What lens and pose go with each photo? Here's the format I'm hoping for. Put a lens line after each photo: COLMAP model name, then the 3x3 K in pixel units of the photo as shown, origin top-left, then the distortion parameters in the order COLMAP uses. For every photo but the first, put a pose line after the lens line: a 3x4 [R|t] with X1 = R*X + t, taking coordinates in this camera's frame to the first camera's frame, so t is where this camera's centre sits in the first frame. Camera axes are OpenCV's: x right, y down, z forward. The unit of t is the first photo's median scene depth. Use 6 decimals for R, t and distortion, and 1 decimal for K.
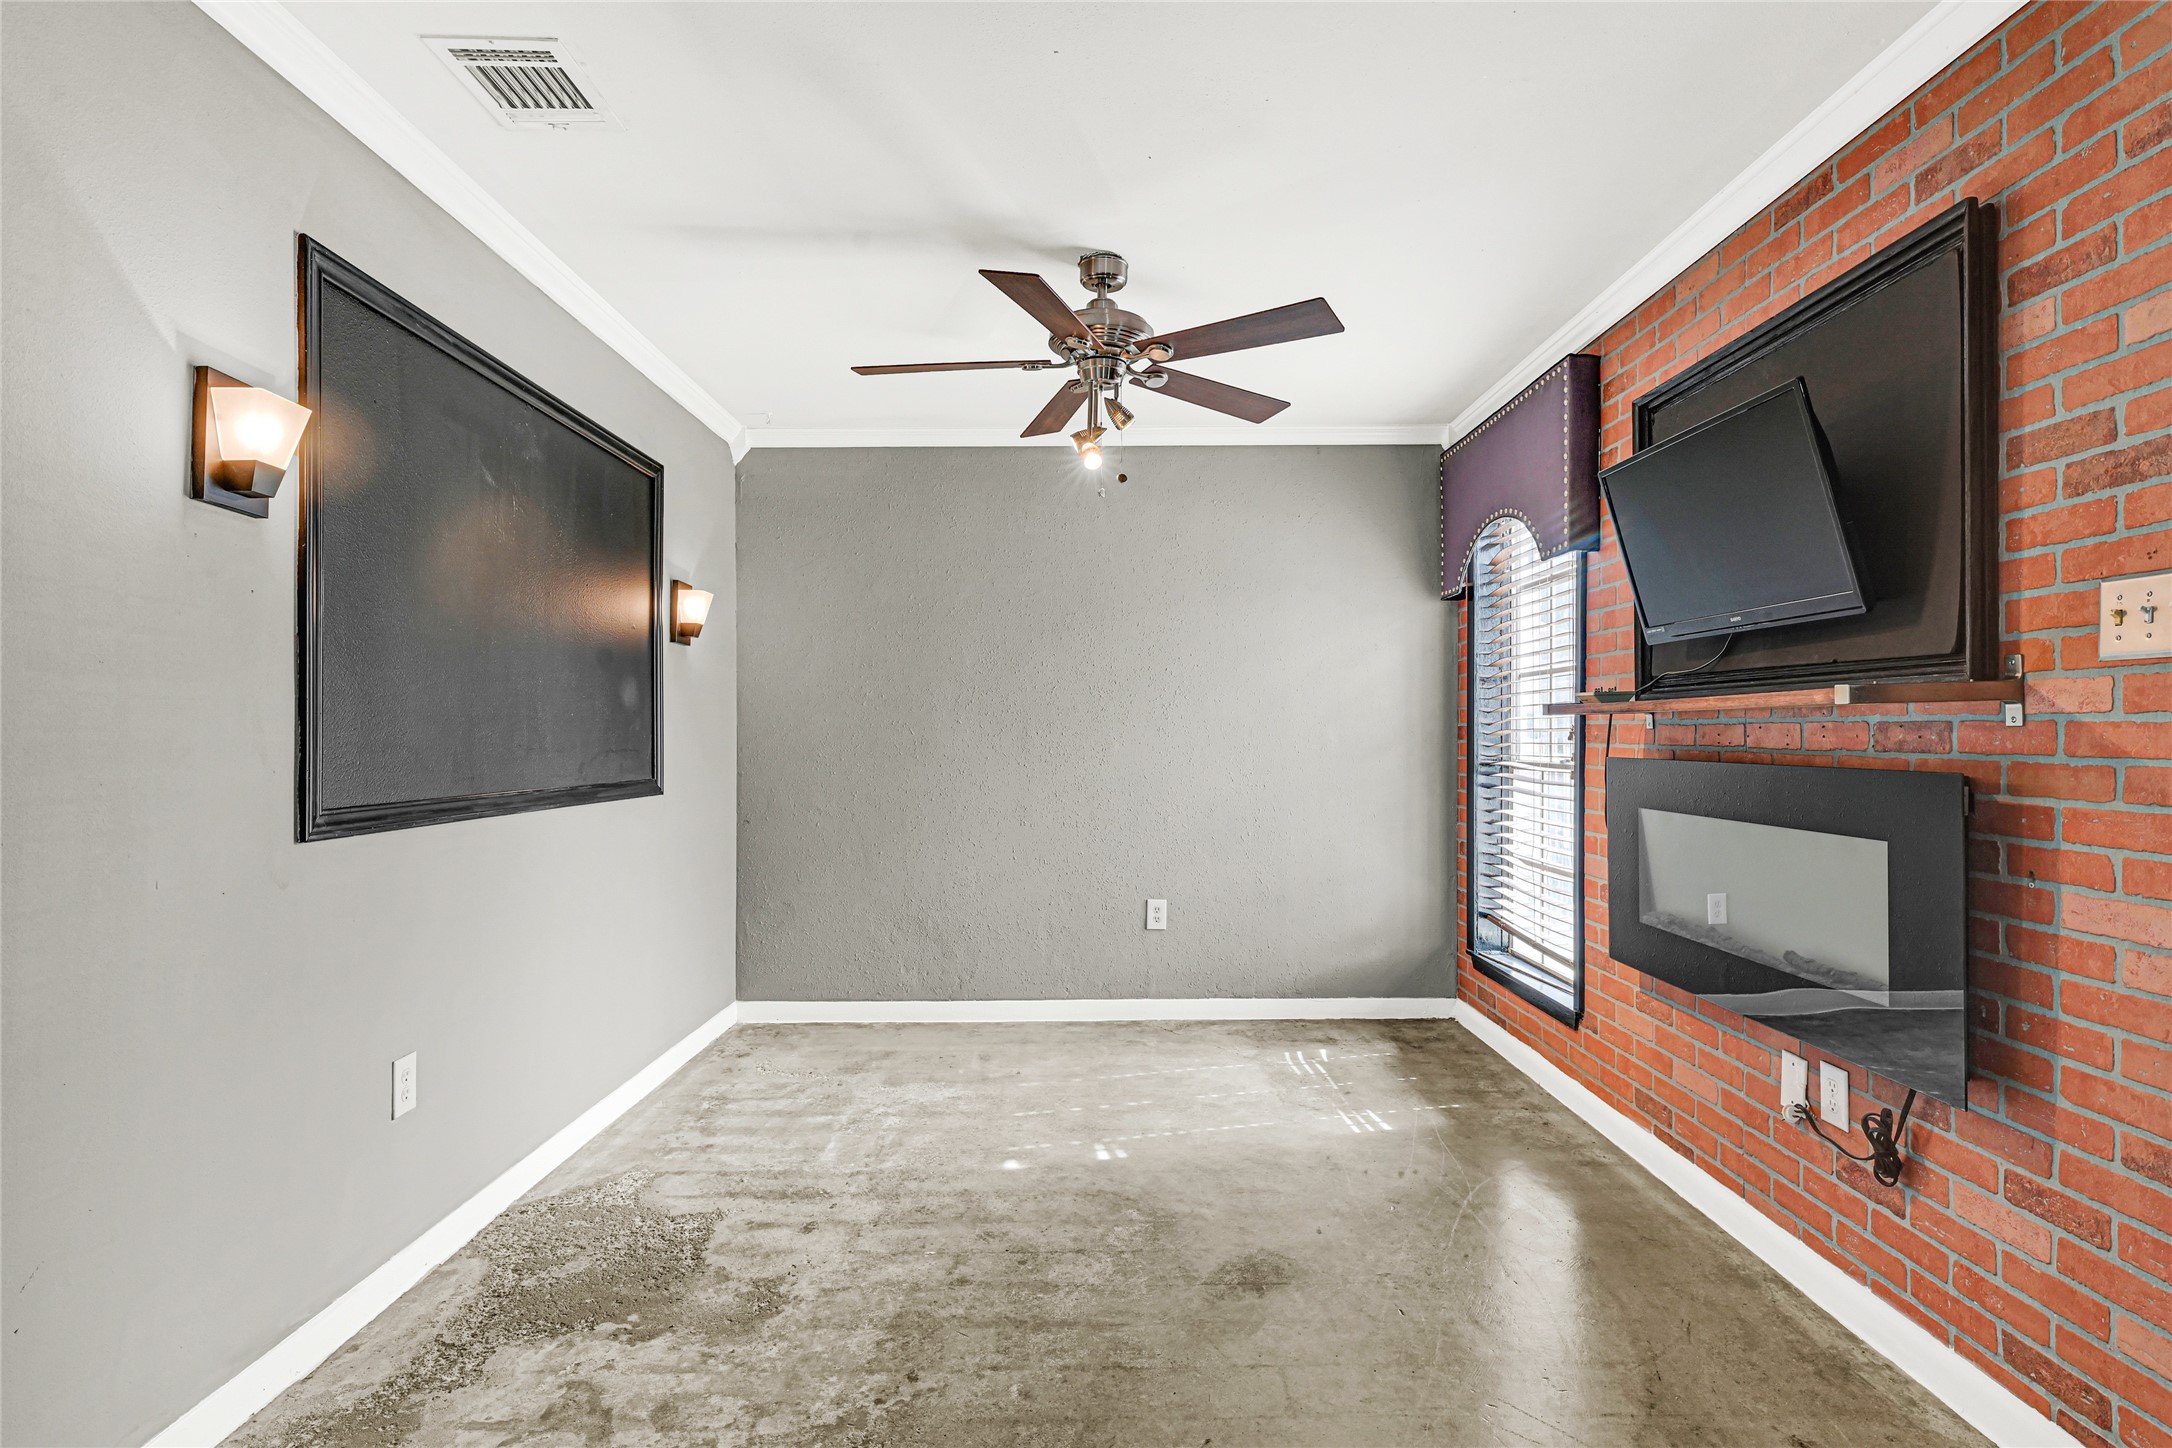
lens RADIAL K [[1075.9, 0, 1081.8], [0, 1075.9, 730.0], [0, 0, 1]] dist [0.005517, 0.000279]
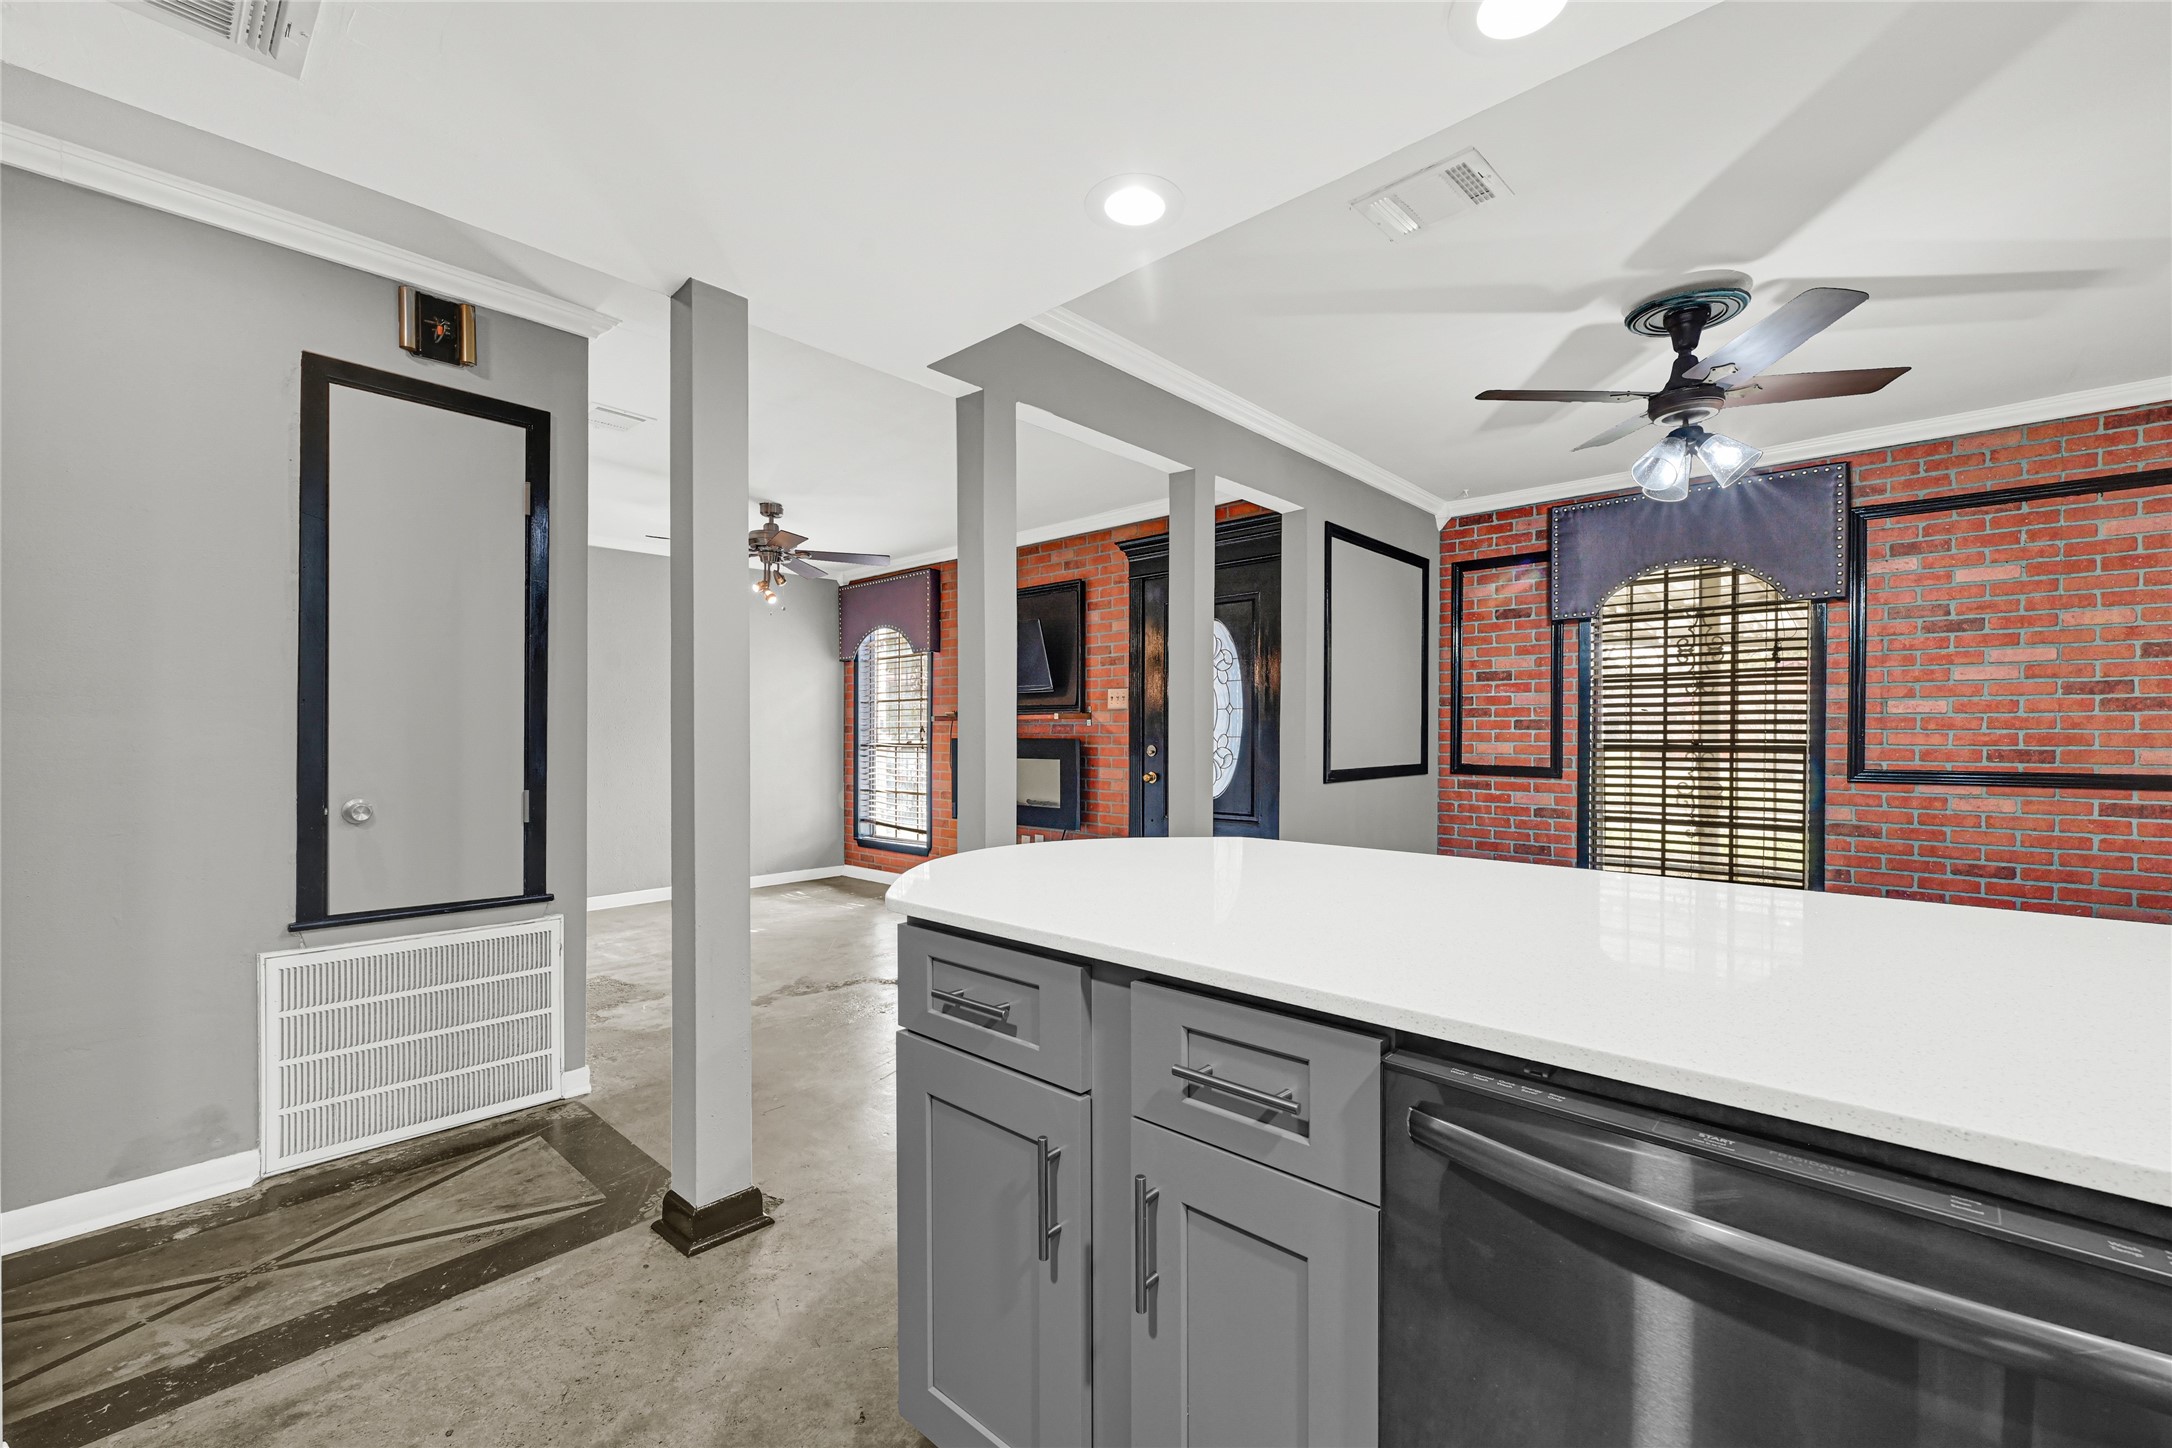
lens RADIAL K [[894.3, 0, 1094.1], [0, 894.3, 745.6], [0, 0, 1]] dist [0.000246, 0.000316]
pose [[0.664850, -0.005688, 0.746956, -1.185890], [-0.003730, 0.999933, 0.010935, 0.026237], [-0.746968, -0.010056, 0.664784, -0.878358]]
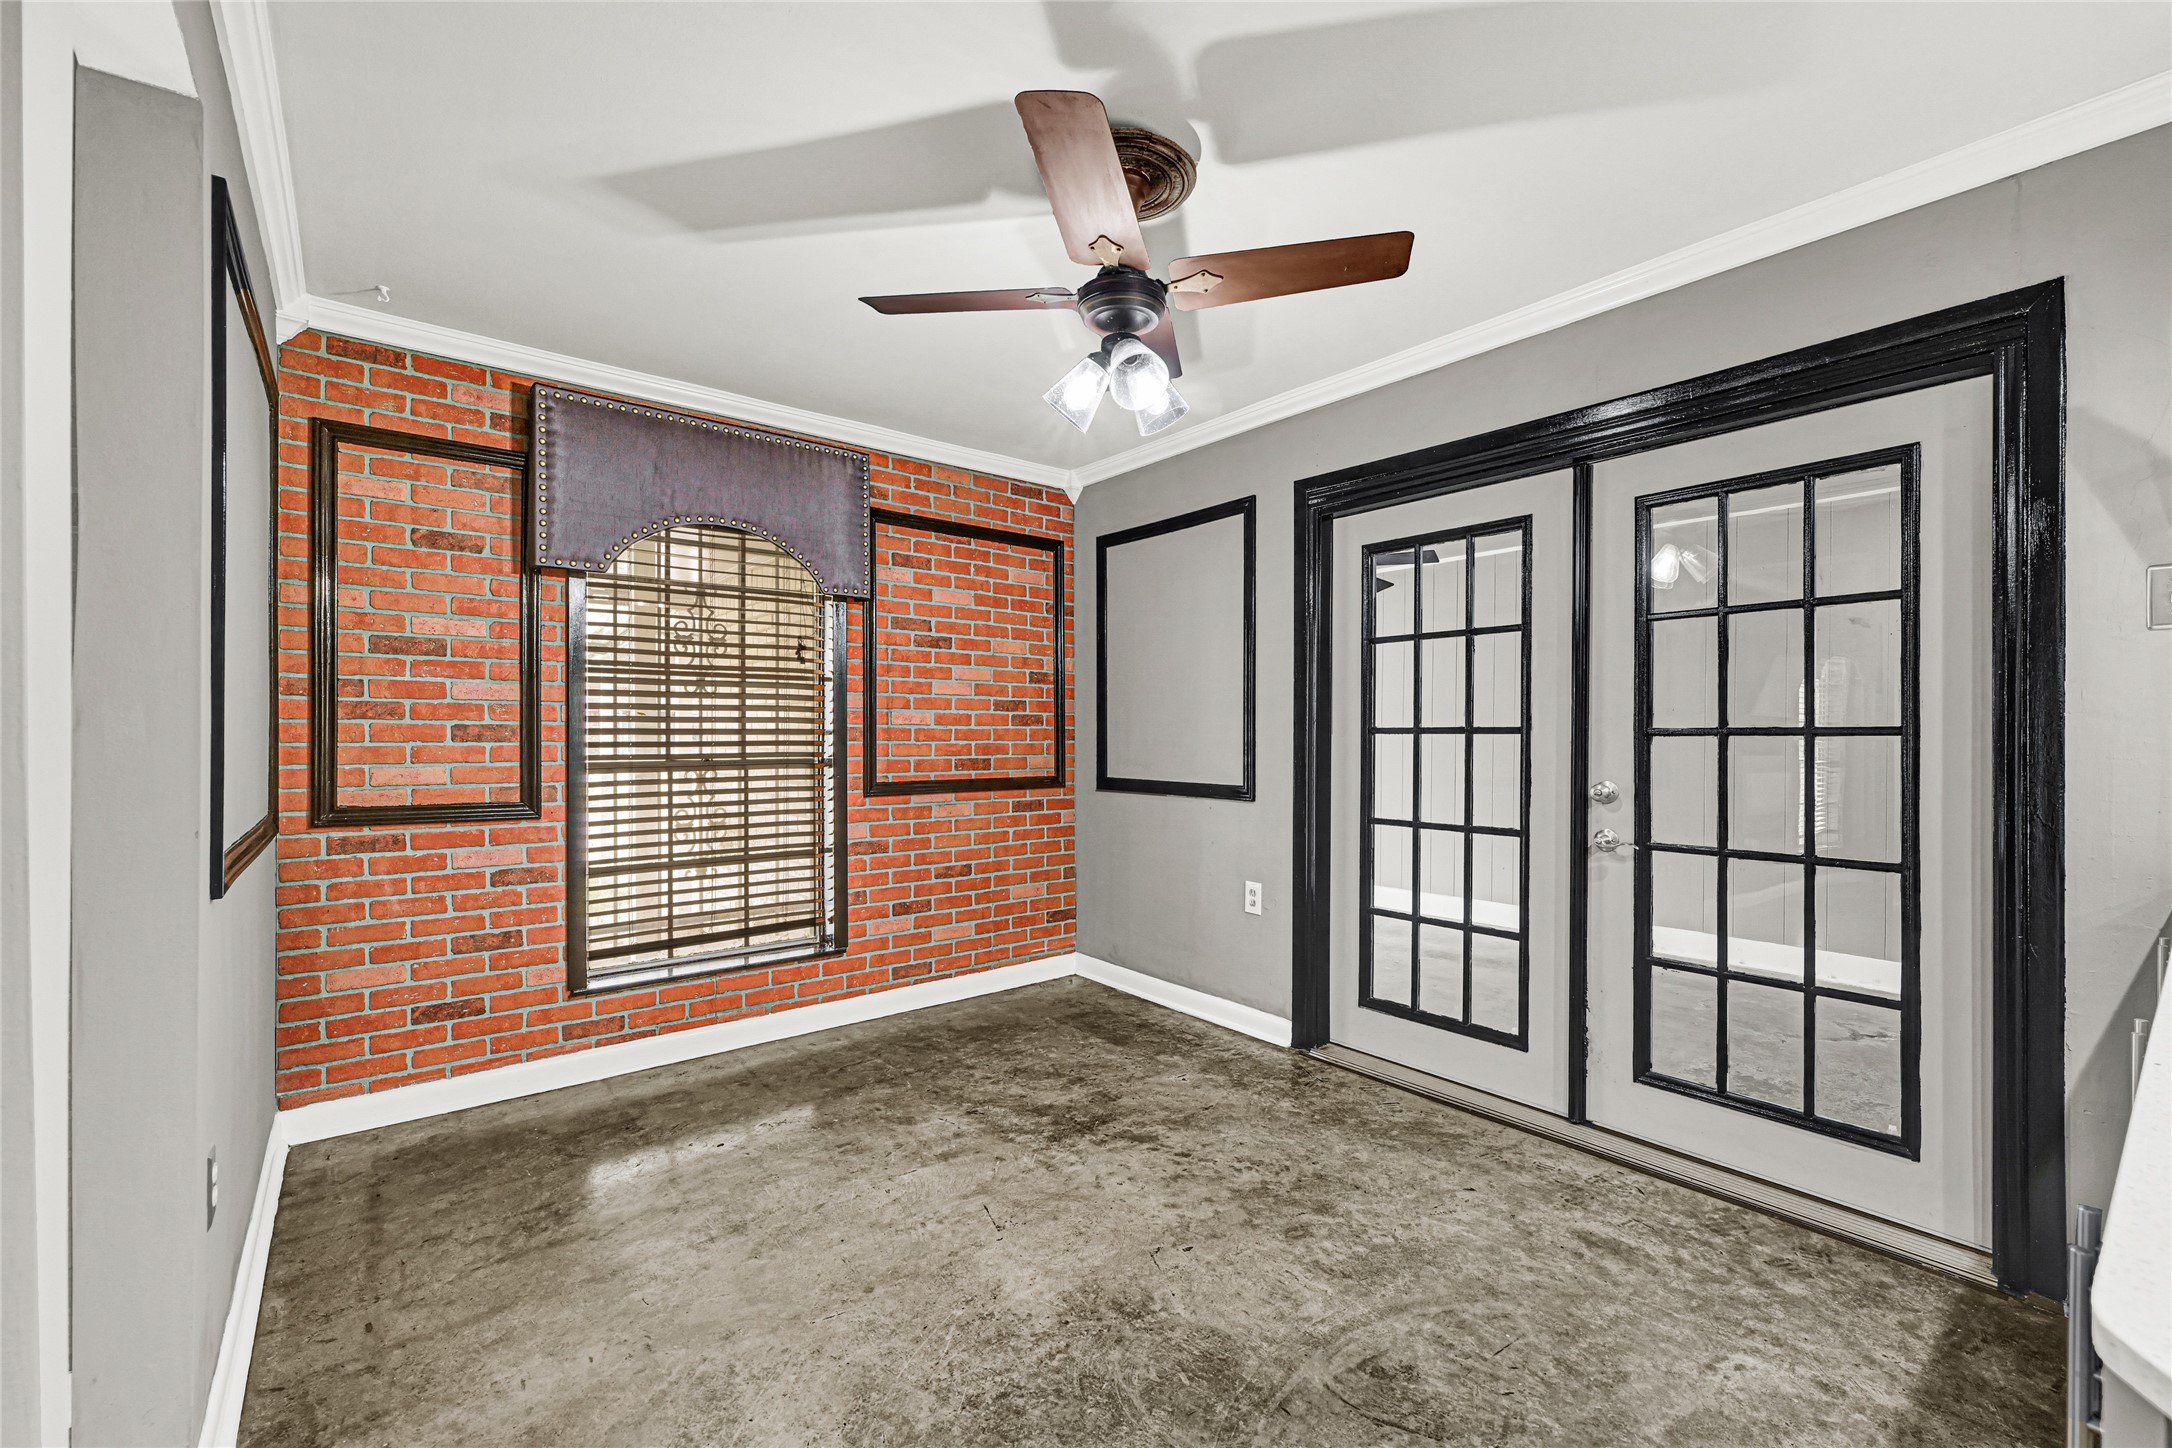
lens RADIAL K [[894.3, 0, 1083.3], [0, 894.3, 733.7], [0, 0, 1]] dist [0.000246, 0.000316]
pose [[-0.628352, 0.005527, 0.777910, -0.363825], [0.002296, 0.999984, -0.005251, 0.003515], [-0.777926, -0.001513, -0.628354, -0.034613]]
